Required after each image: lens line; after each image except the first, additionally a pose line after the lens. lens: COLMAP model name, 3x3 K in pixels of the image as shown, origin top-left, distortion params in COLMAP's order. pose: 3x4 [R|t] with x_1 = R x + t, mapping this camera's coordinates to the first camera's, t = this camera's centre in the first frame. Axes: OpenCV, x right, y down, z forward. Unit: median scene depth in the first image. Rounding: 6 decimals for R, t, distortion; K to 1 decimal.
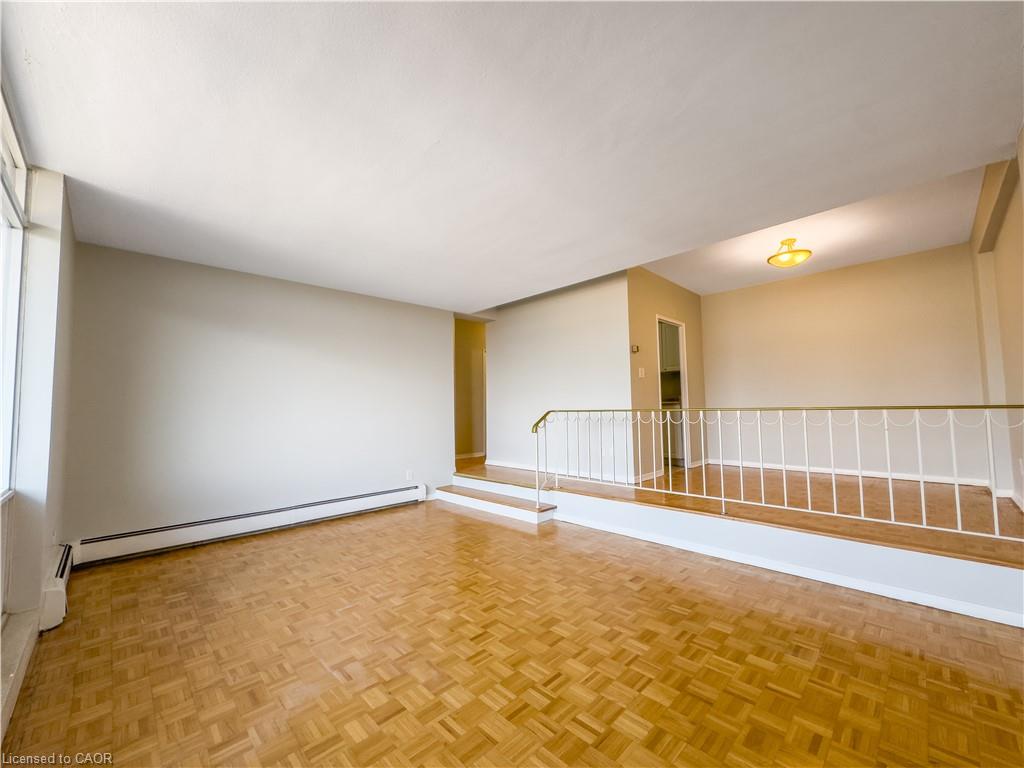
lens RADIAL K [[408.2, 0, 512.0], [0, 408.2, 384.0], [0, 0, 1]] dist [-0.002304, 0.000039]
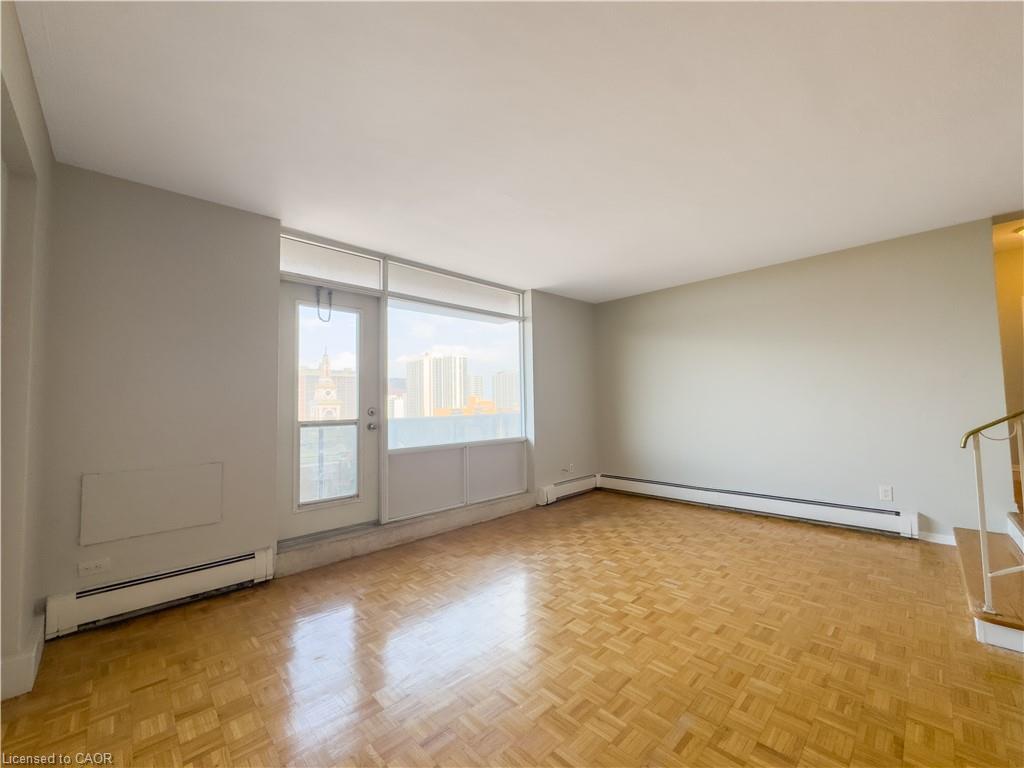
lens RADIAL K [[408.2, 0, 512.0], [0, 408.2, 384.0], [0, 0, 1]] dist [-0.002304, 0.000039]
pose [[-0.012246, -0.034583, -0.999327, 0.782499], [0.086449, 0.995623, -0.035514, 0.021691], [0.996181, -0.086826, -0.009203, 0.698606]]
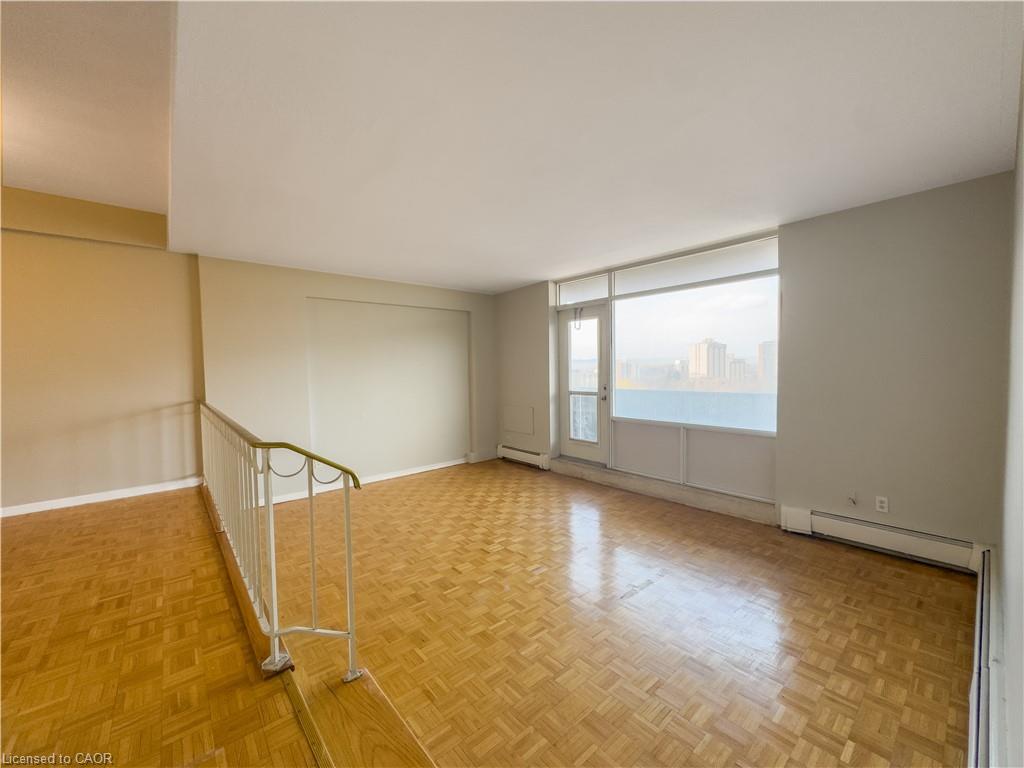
lens RADIAL K [[410.8, 0, 512.0], [0, 410.8, 384.0], [0, 0, 1]] dist [-0.002371, 0.002134]
pose [[-0.996679, 0.030189, 0.075628, -0.188821], [0.028080, 0.999191, -0.028799, 0.049585], [-0.076436, -0.026580, -0.996720, 2.013091]]
